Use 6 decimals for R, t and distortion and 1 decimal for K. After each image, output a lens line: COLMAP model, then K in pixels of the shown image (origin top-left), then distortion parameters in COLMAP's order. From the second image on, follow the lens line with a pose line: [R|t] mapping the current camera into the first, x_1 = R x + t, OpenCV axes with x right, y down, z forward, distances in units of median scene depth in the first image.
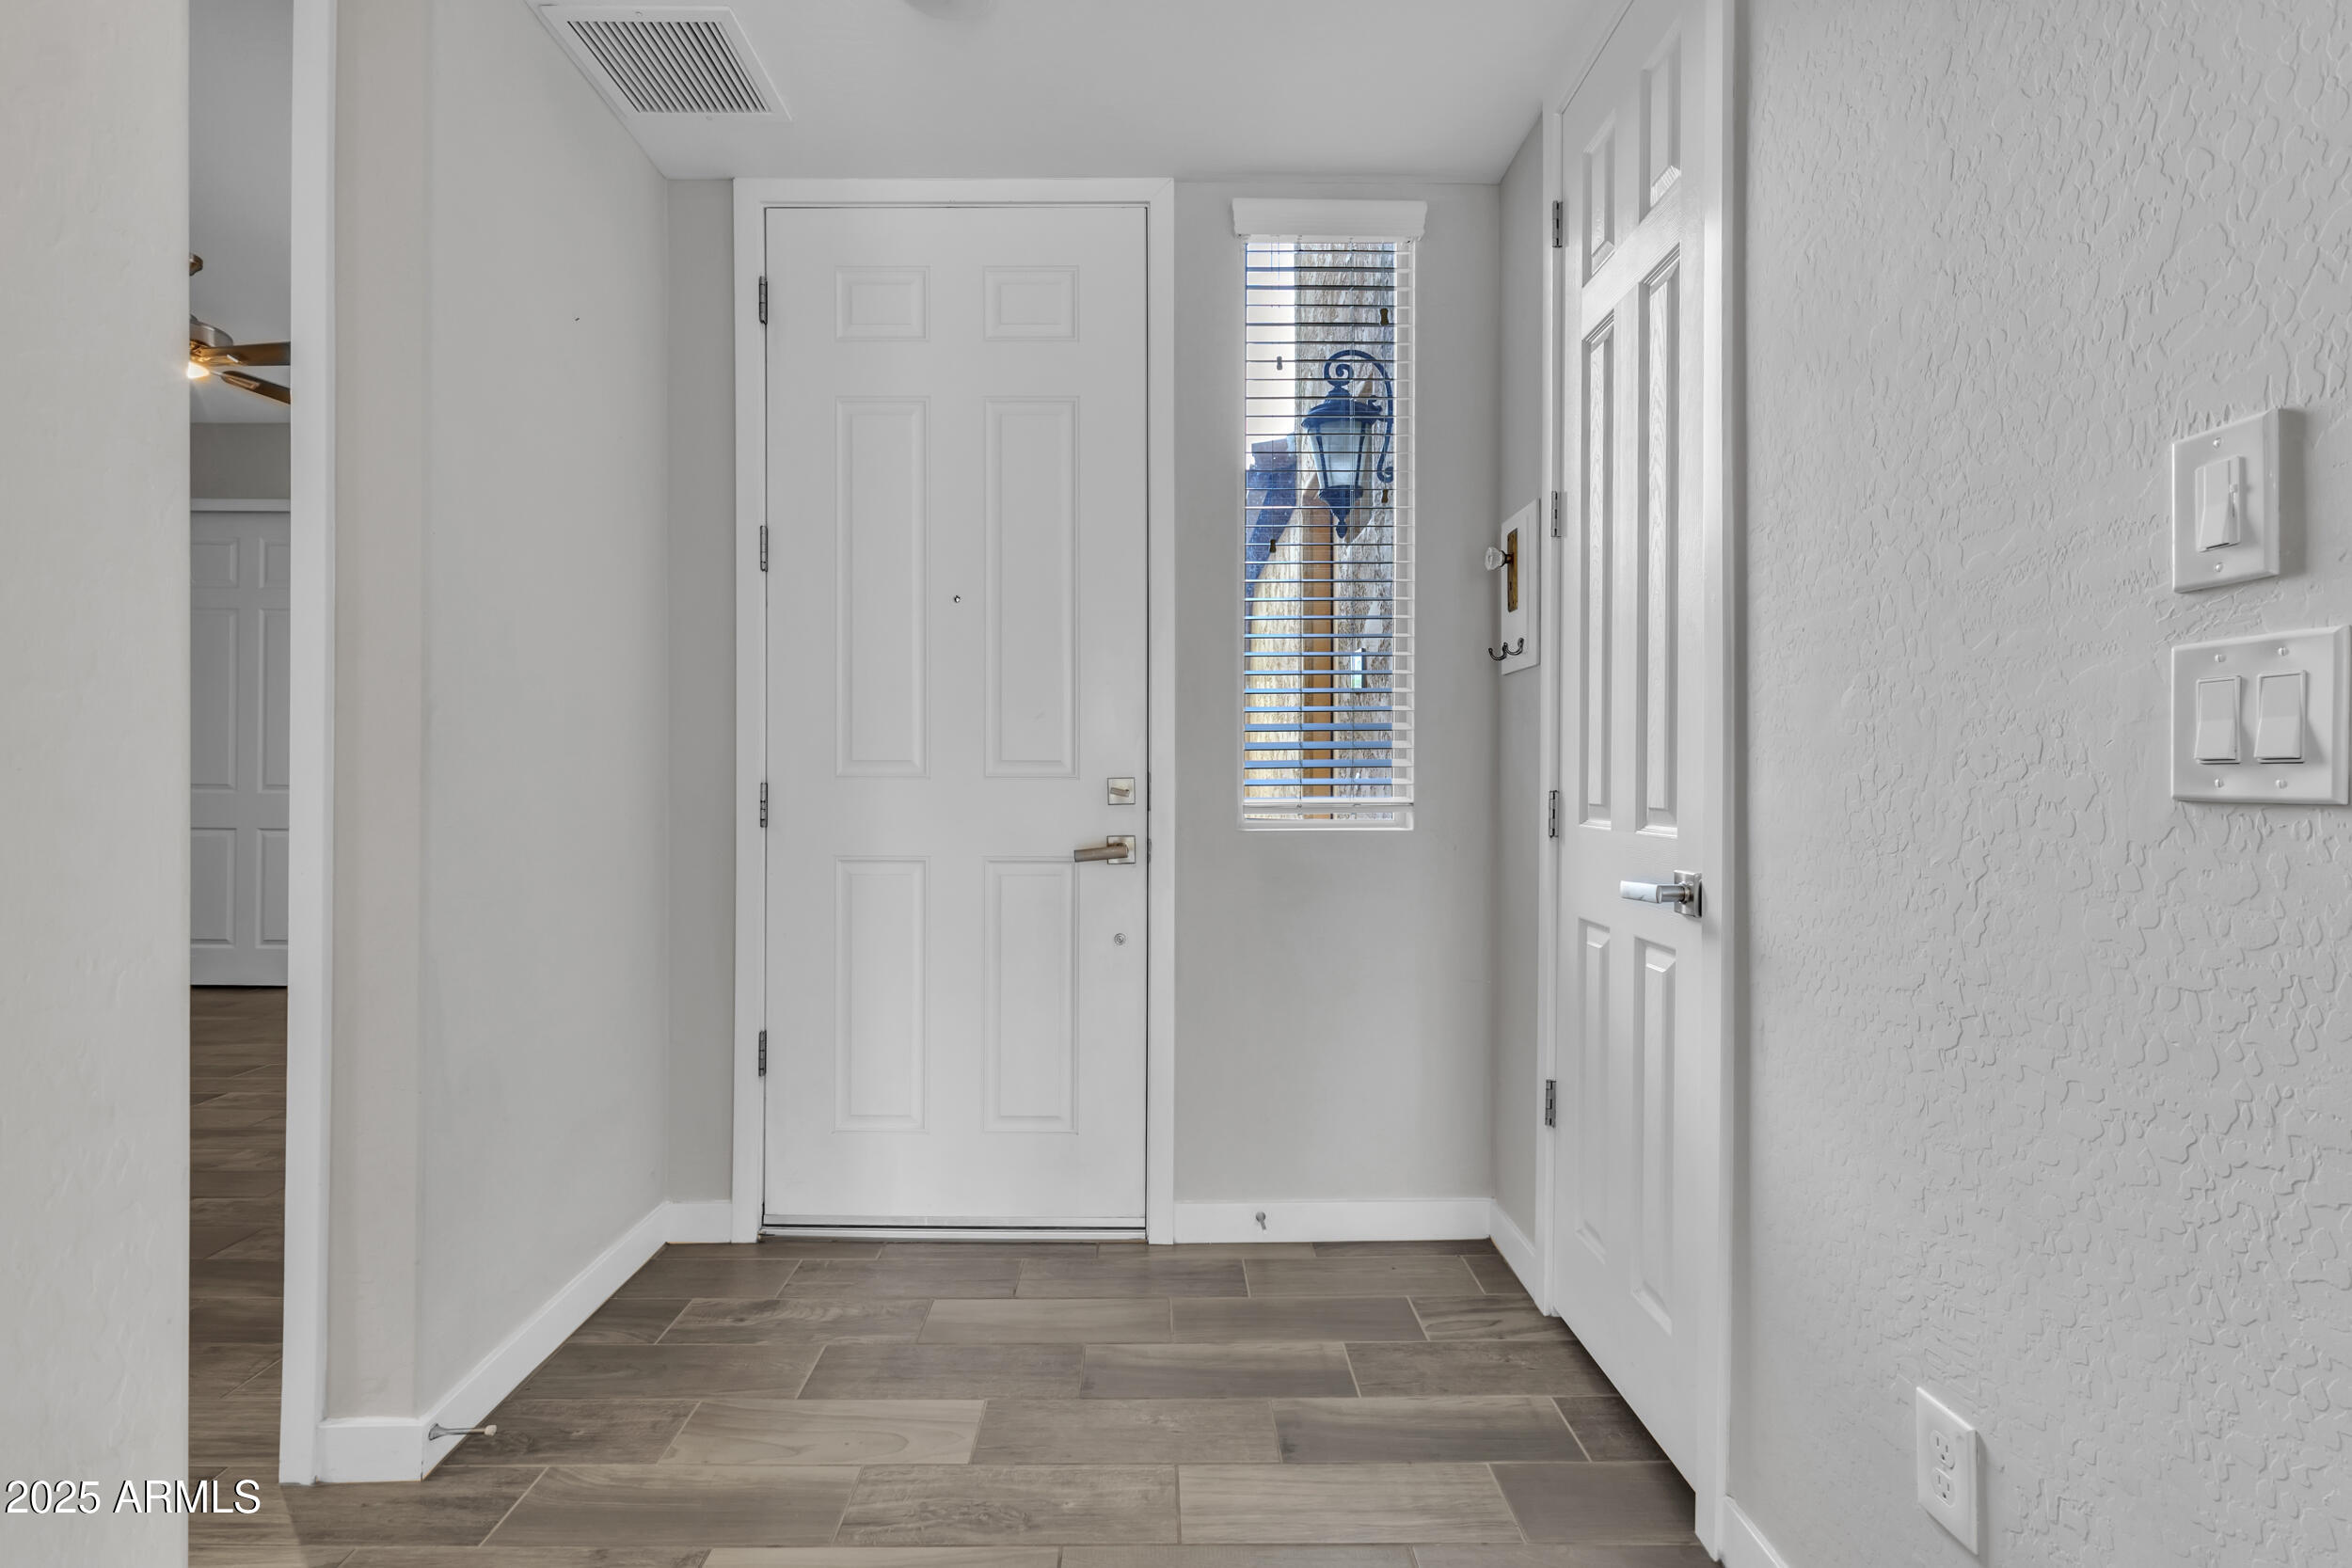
lens RADIAL K [[1073.1, 0, 1157.3], [0, 1073.1, 776.3], [0, 0, 1]] dist [-0.001994, -0.000319]
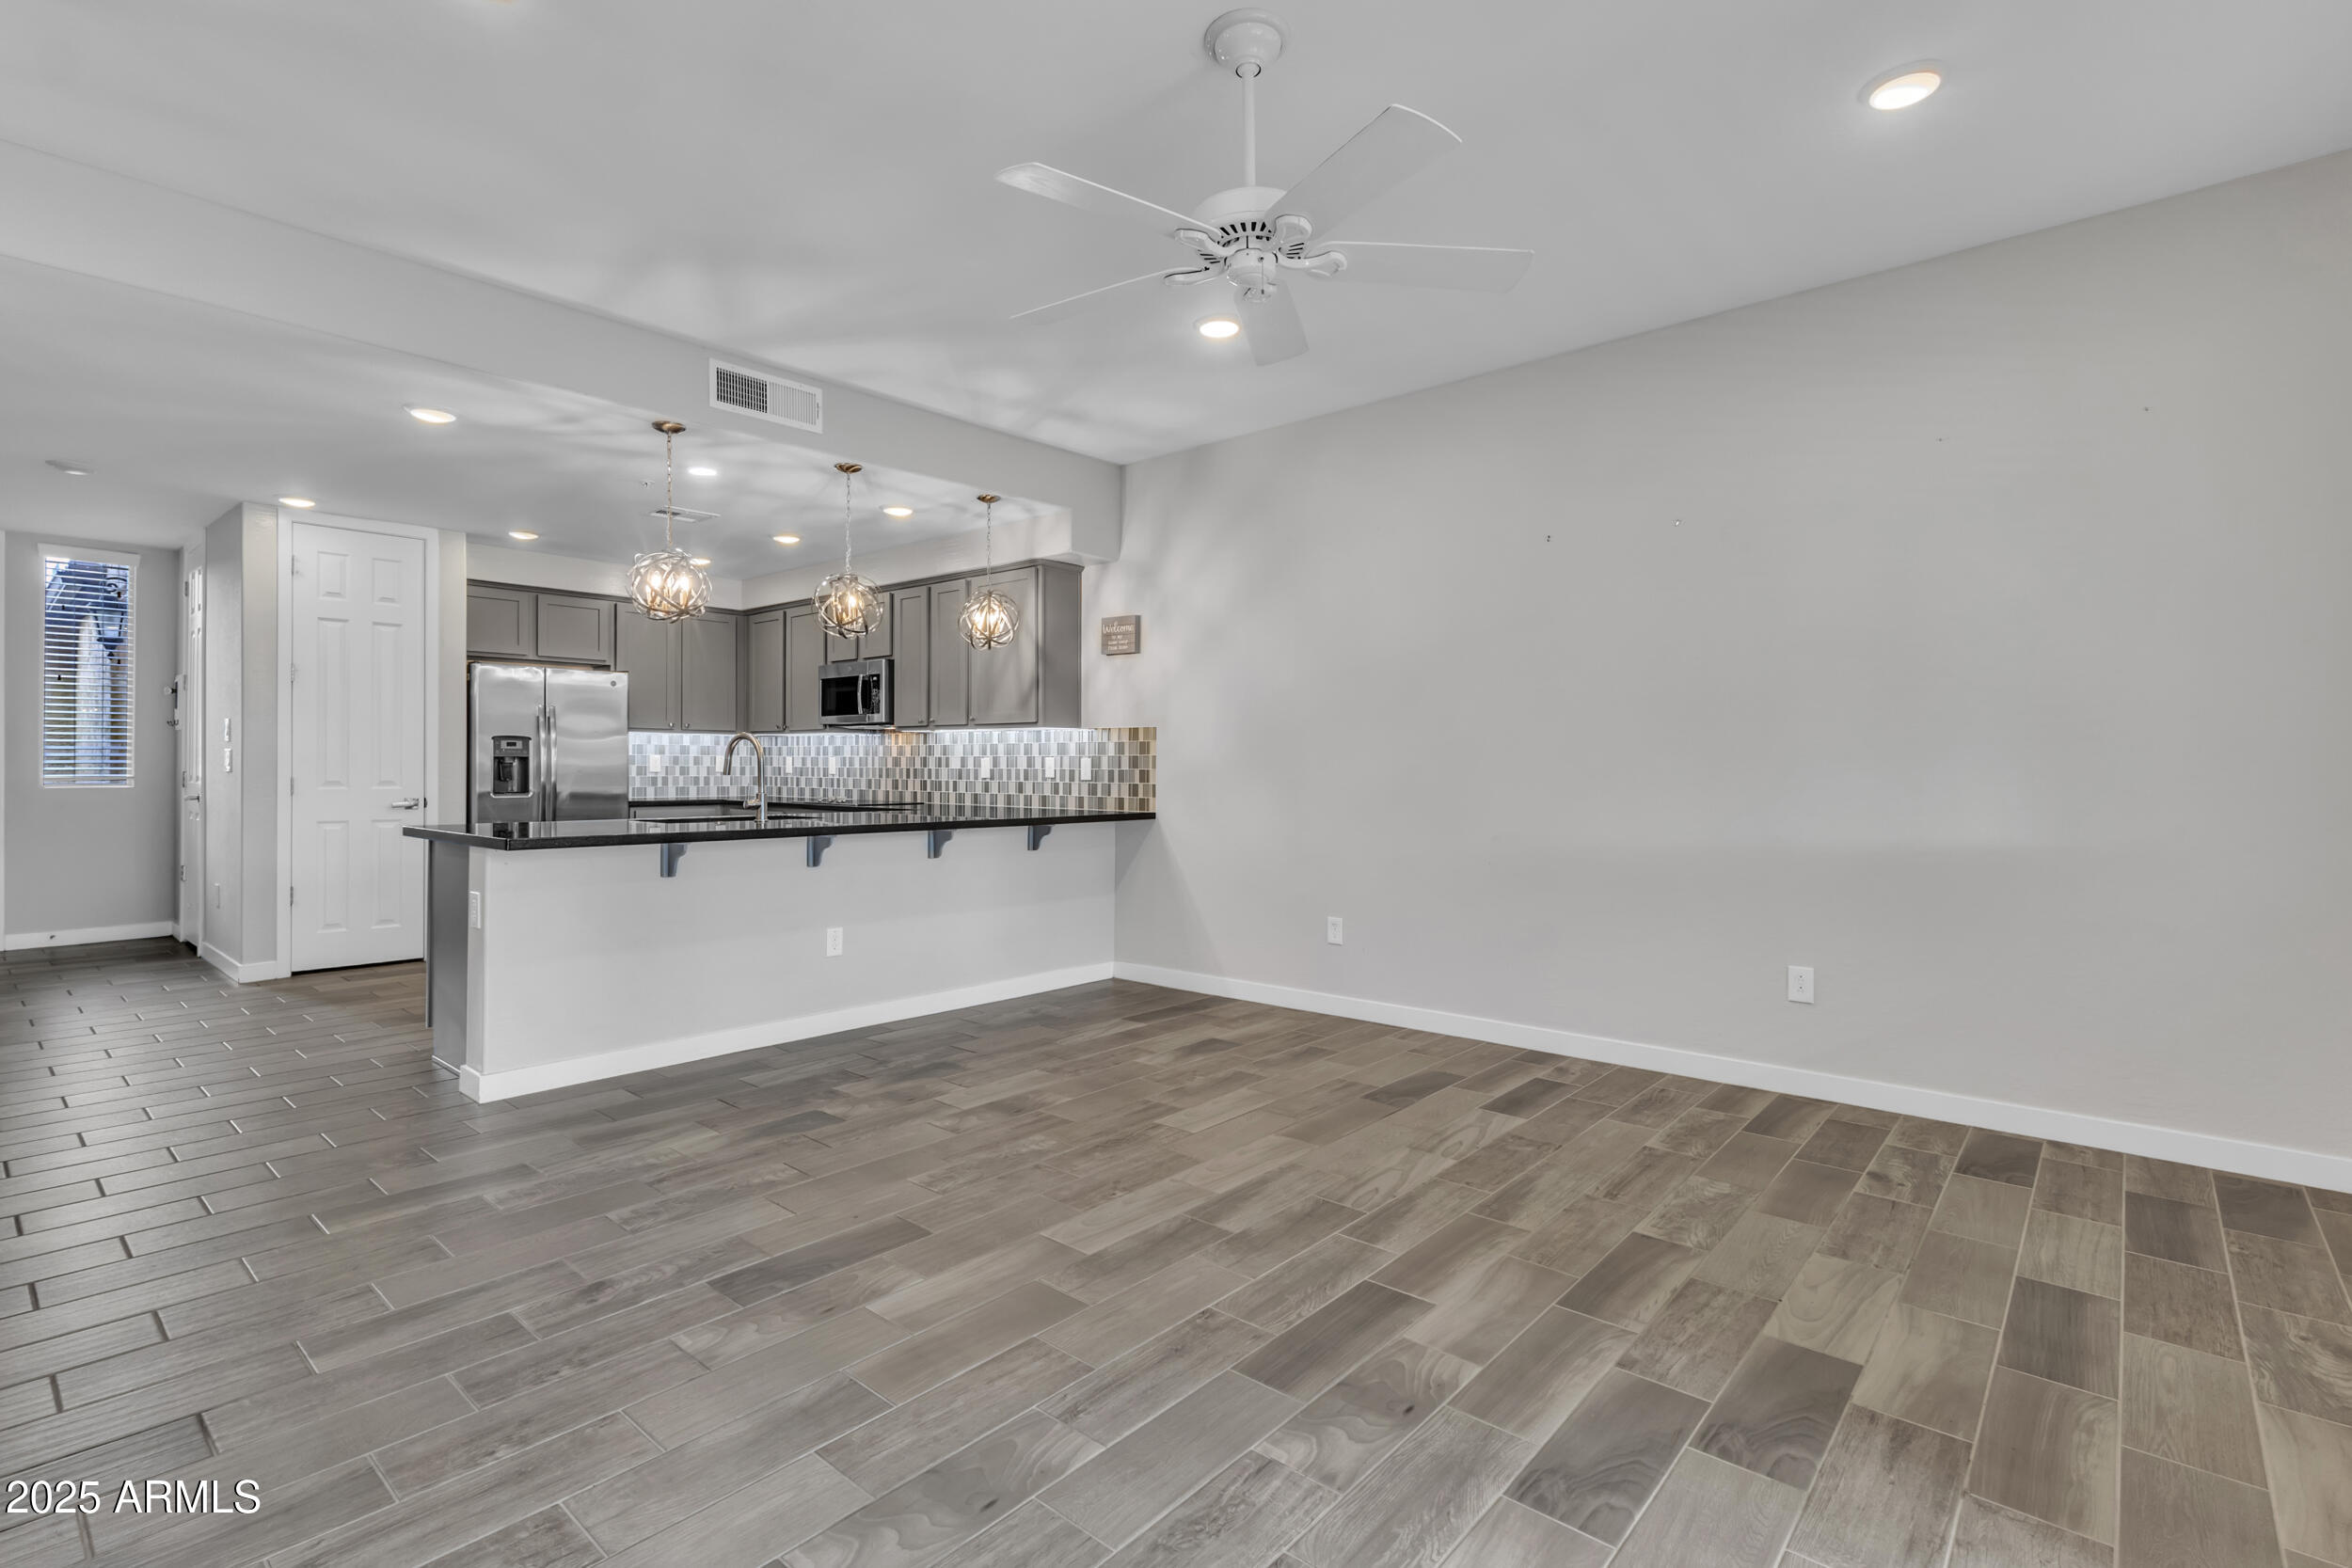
lens RADIAL K [[1095.4, 0, 1169.8], [0, 1095.4, 771.0], [0, 0, 1]] dist [-0.001206, -0.000674]
pose [[0.643153, 0.000234, 0.765738, -0.187380], [-0.002279, 0.999996, 0.001608, 0.000452], [-0.765734, -0.002780, 0.643151, -2.760072]]
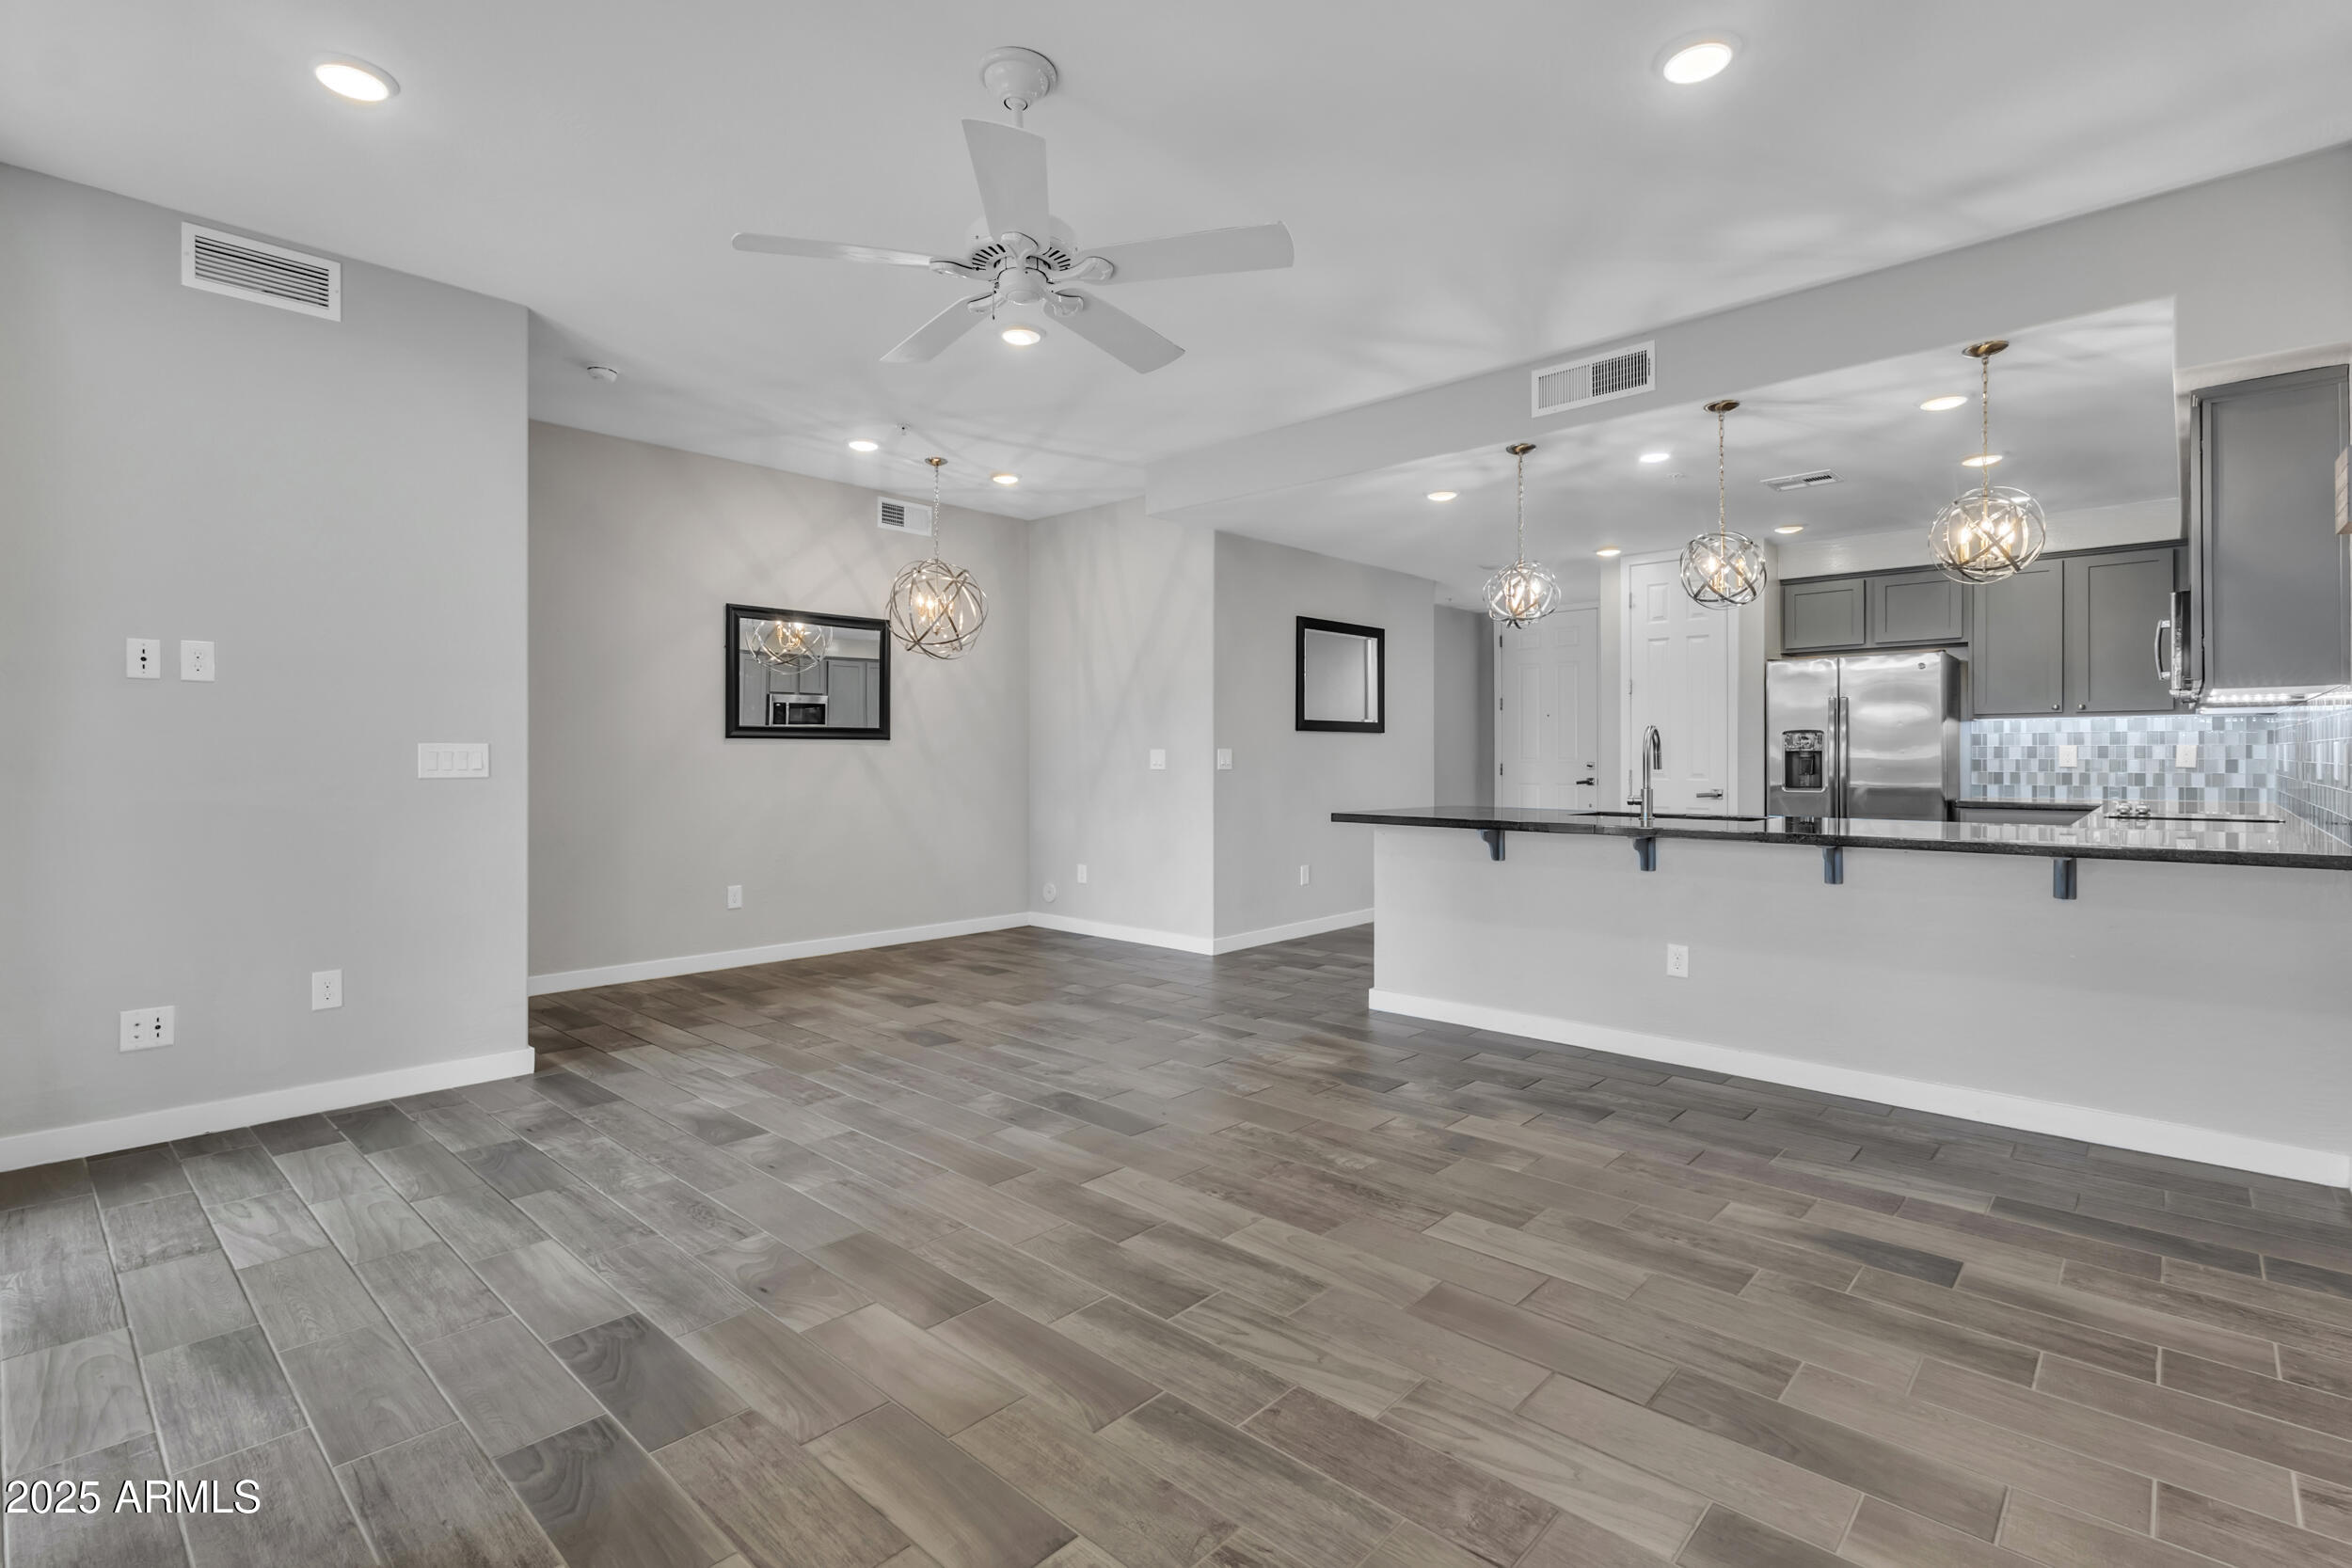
lens RADIAL K [[1099.3, 0, 1158.7], [0, 1099.3, 773.9], [0, 0, 1]] dist [0.001281, 0.000819]
pose [[0.741814, 0.008980, -0.670546, 1.422704], [-0.000106, 0.999912, 0.013273, -0.005397], [0.670606, -0.009775, 0.741749, -2.865615]]
